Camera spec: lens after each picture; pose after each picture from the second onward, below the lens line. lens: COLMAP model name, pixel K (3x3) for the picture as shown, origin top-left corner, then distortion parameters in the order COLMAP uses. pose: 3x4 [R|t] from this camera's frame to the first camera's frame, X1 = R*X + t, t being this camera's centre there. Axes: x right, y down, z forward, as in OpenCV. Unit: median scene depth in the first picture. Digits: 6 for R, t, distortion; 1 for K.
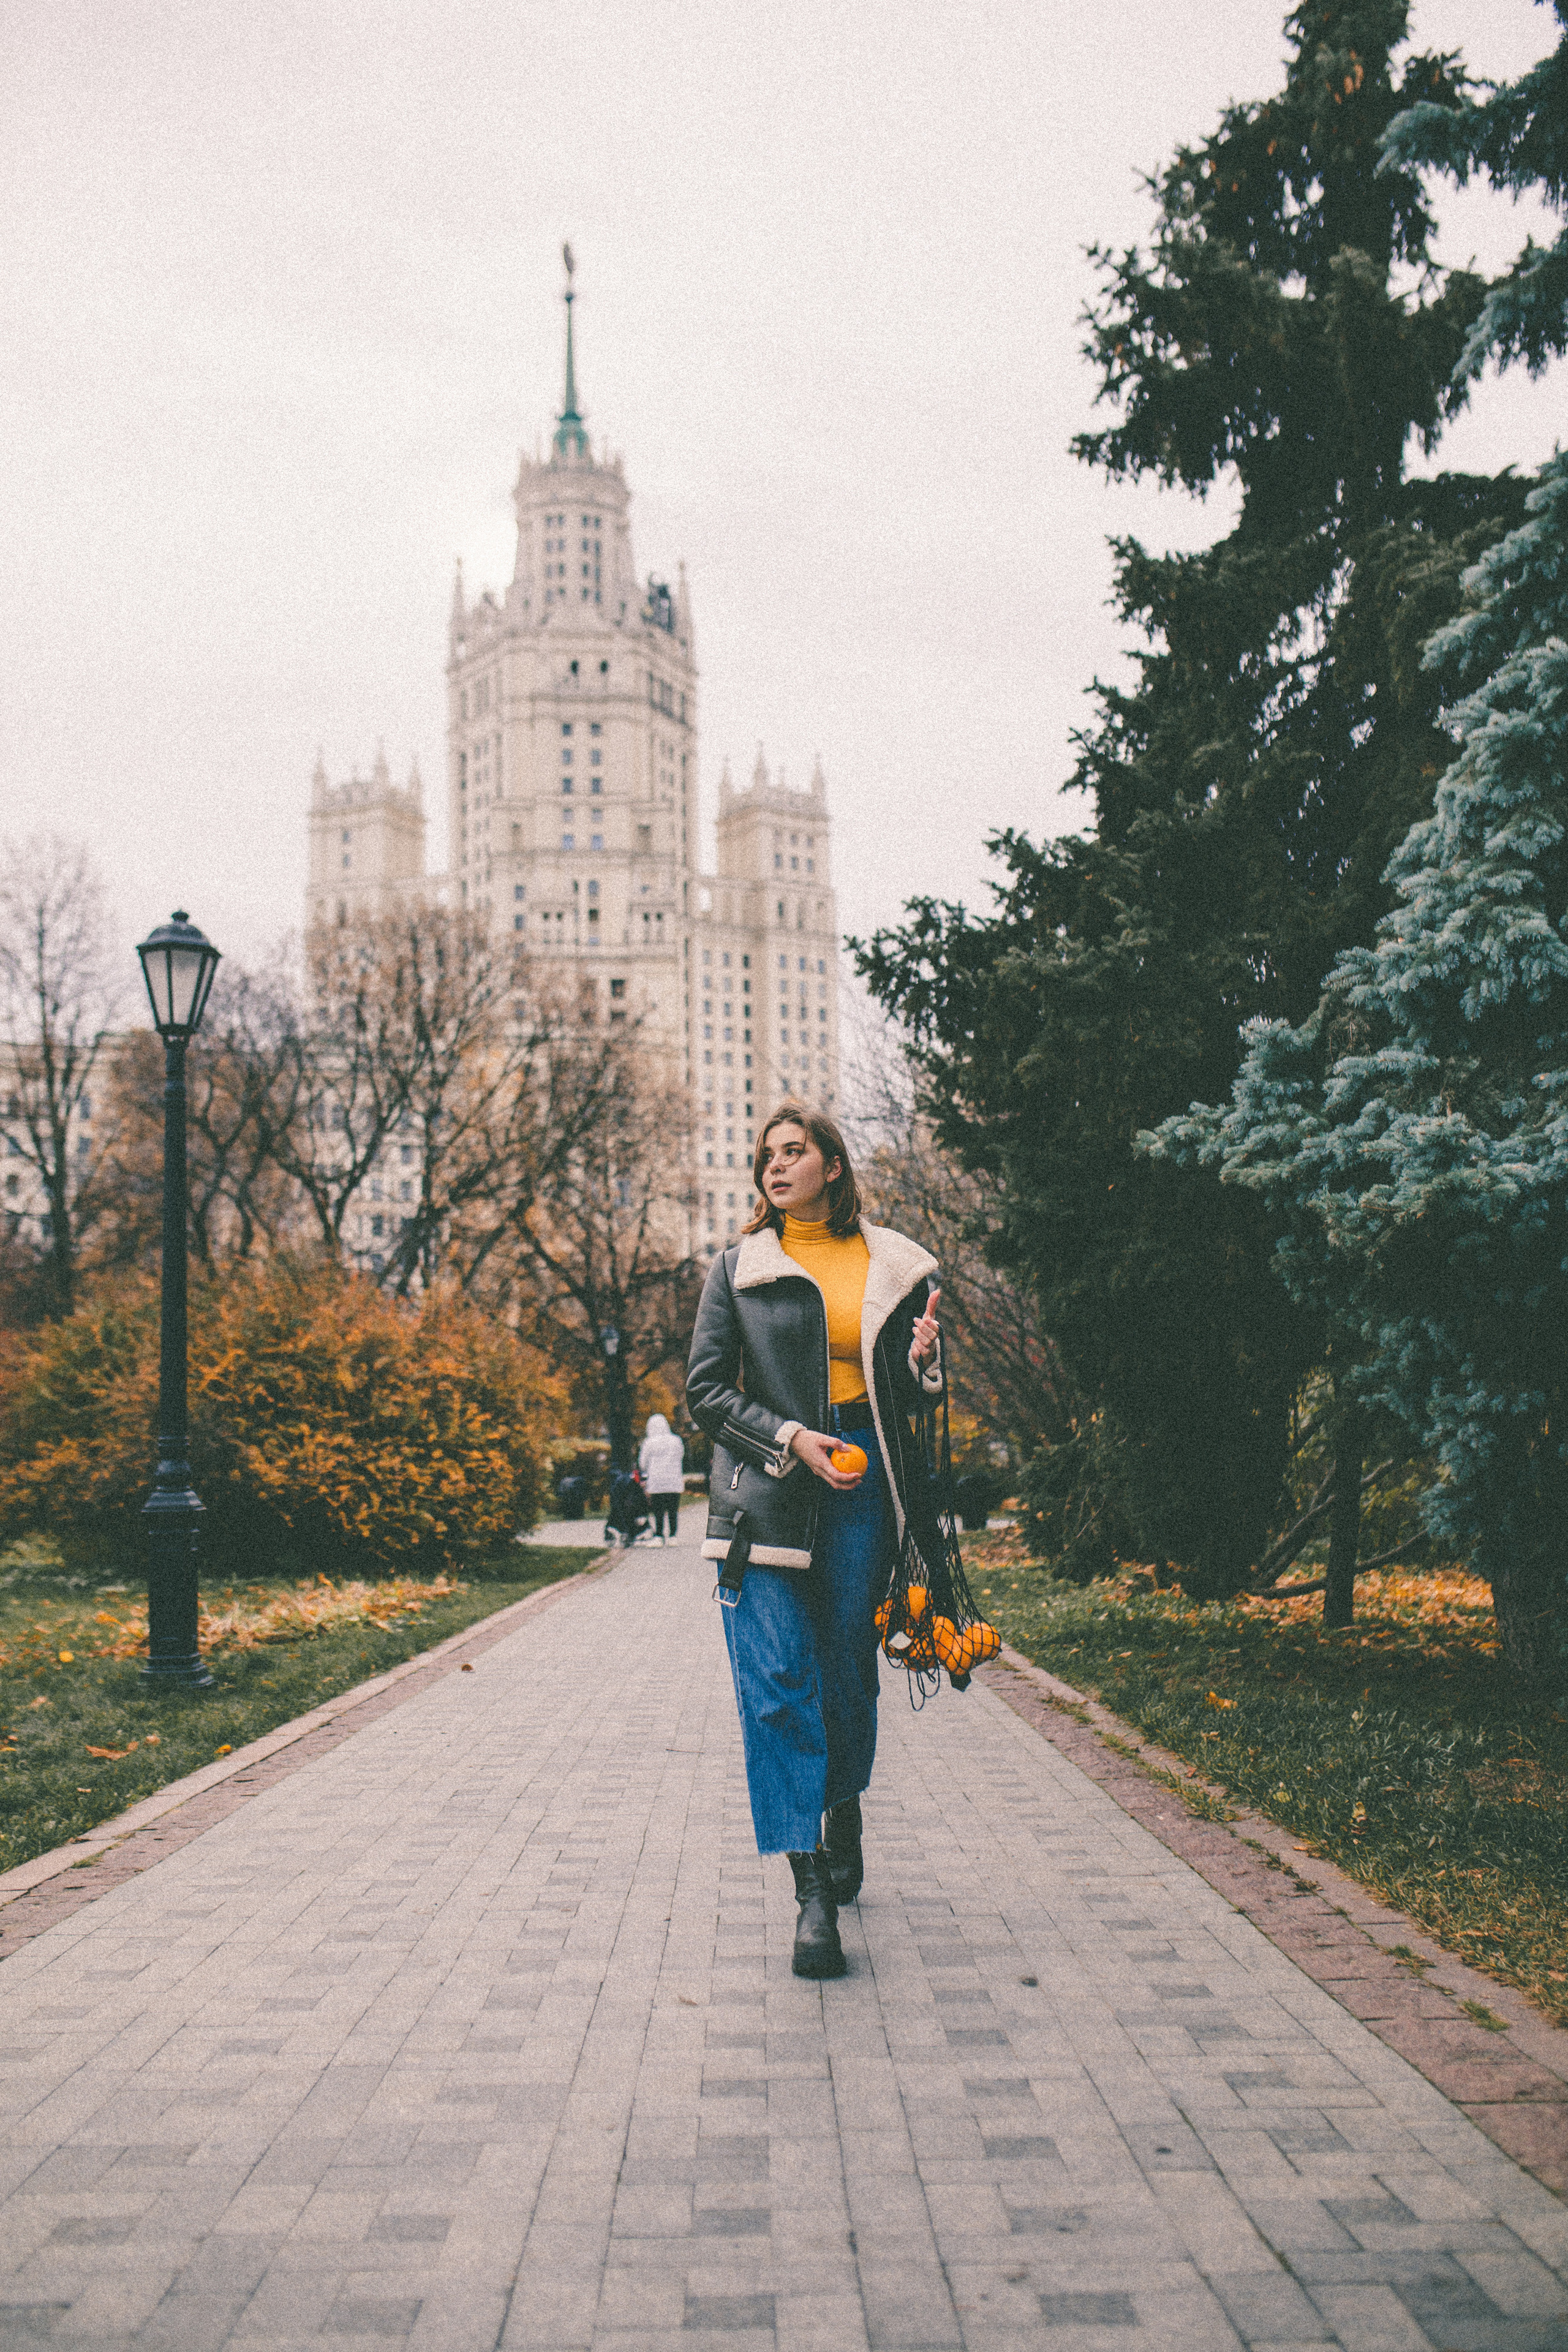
lens RADIAL K [[2313.5, 0, 775.3], [0, 2313.5, 1183.8], [0, 0, 1]] dist [-0.059406, 0.115419]
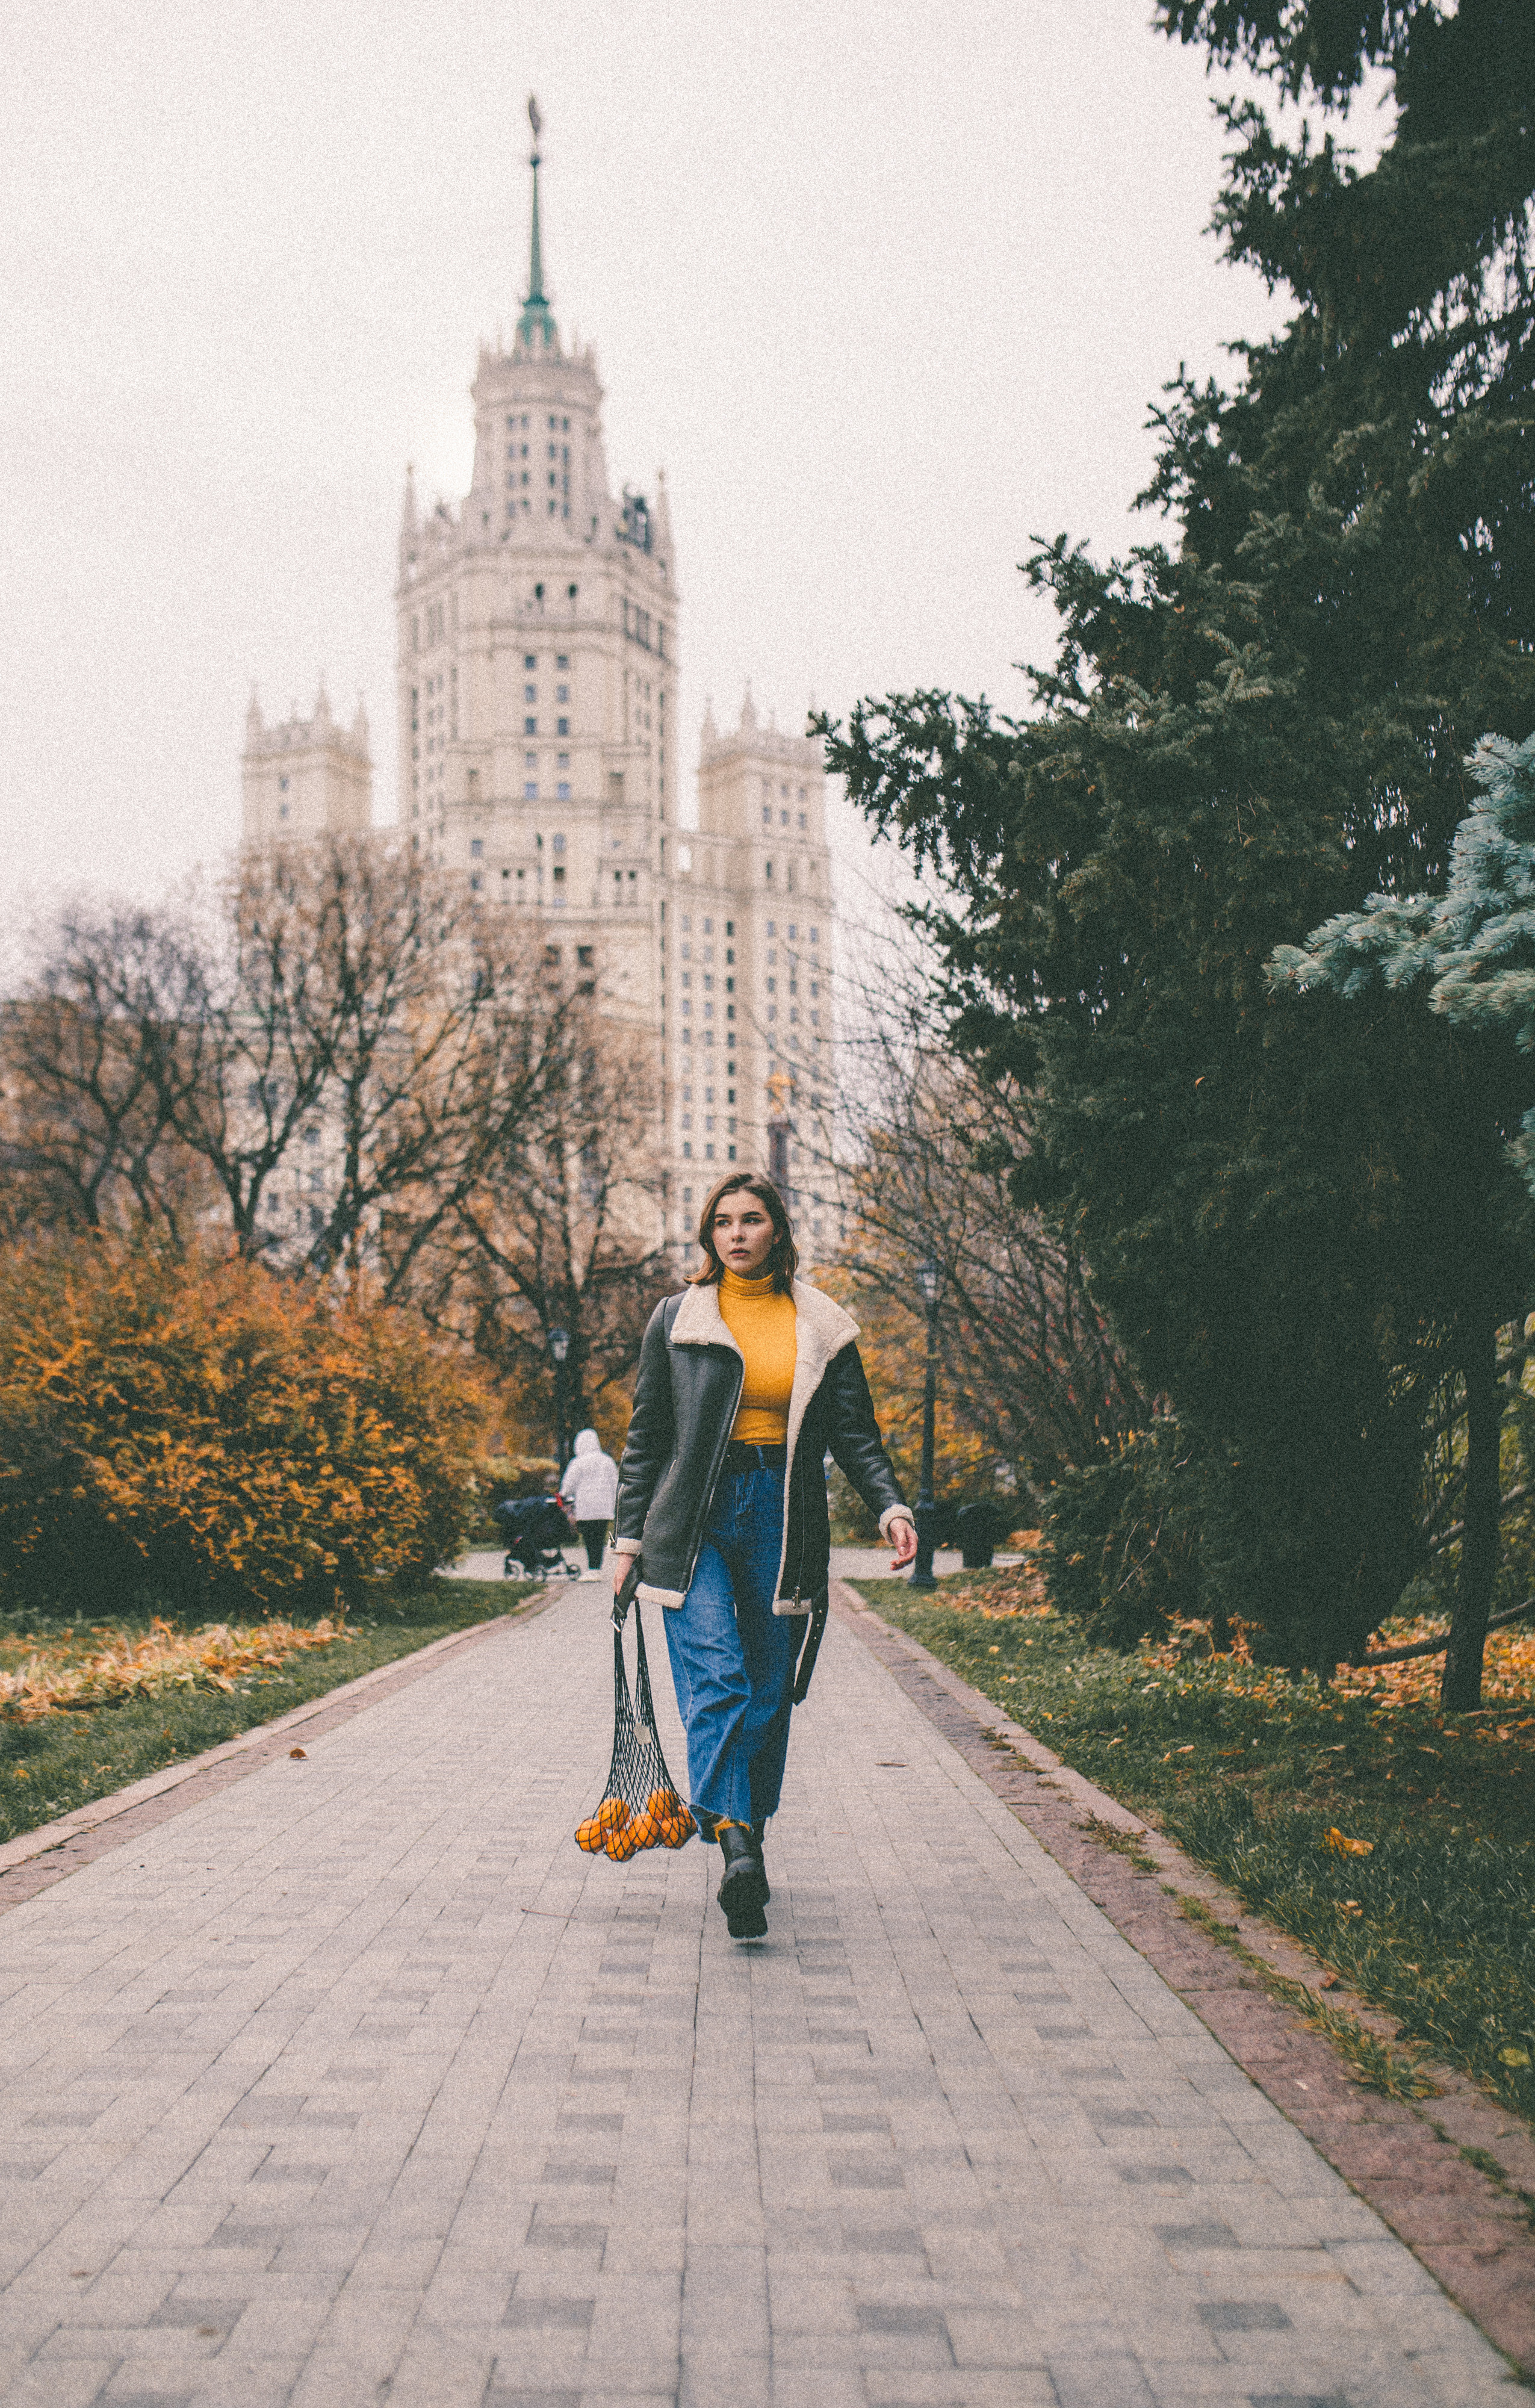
lens RADIAL K [[2405.1, 0, 736.2], [0, 2405.1, 1344.3], [0, 0, 1]] dist [-0.047433, 0.019927]
pose [[0.999834, 0.012099, -0.013589, 0.010270], [-0.011253, 0.998093, 0.060700, 0.018421], [0.014298, -0.060537, 0.998064, 0.148508]]
